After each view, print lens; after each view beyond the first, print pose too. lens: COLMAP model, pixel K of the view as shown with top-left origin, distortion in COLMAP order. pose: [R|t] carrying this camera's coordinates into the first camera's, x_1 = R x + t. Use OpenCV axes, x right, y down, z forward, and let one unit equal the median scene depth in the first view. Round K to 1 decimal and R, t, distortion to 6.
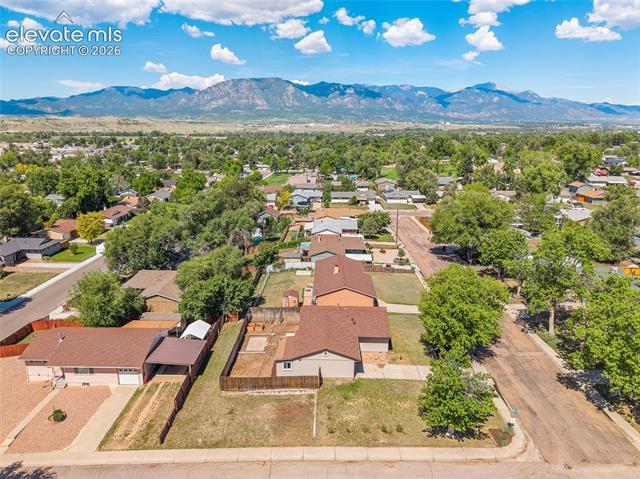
lens RADIAL K [[431.1, 0, 320.4], [0, 431.1, 233.7], [0, 0, 1]] dist [0.024301, -0.023438]
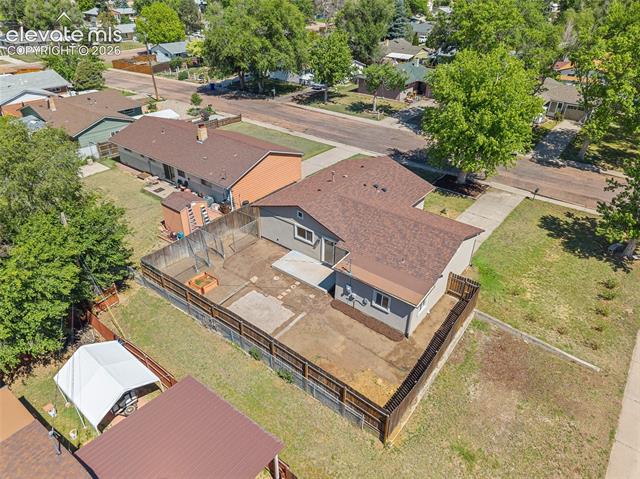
lens RADIAL K [[431.1, 0, 318.6], [0, 431.1, 239.8], [0, 0, 1]] dist [0.024301, -0.023438]
pose [[0.602681, -0.421578, 0.677531, -0.421108], [0.187897, 0.900154, 0.392960, 0.025895], [-0.775546, -0.109523, 0.621718, 0.749349]]
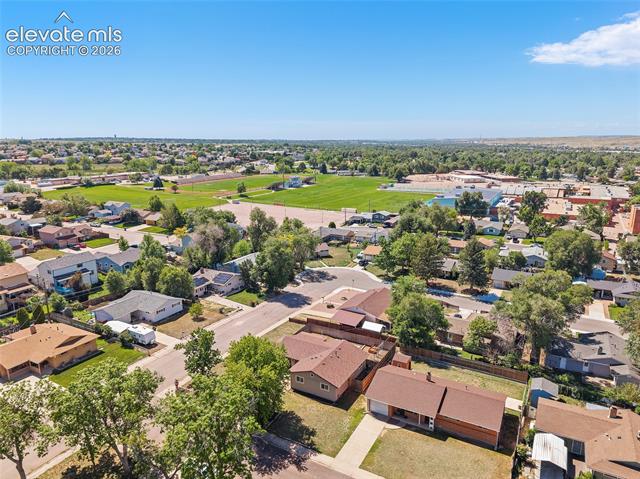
lens RADIAL K [[431.1, 0, 320.1], [0, 431.1, 244.6], [0, 0, 1]] dist [0.024301, -0.023438]
pose [[-0.468012, 0.201589, -0.860422, 1.151656], [-0.212591, 0.919360, 0.331033, -0.548189], [0.857770, 0.337846, -0.387415, 1.490490]]
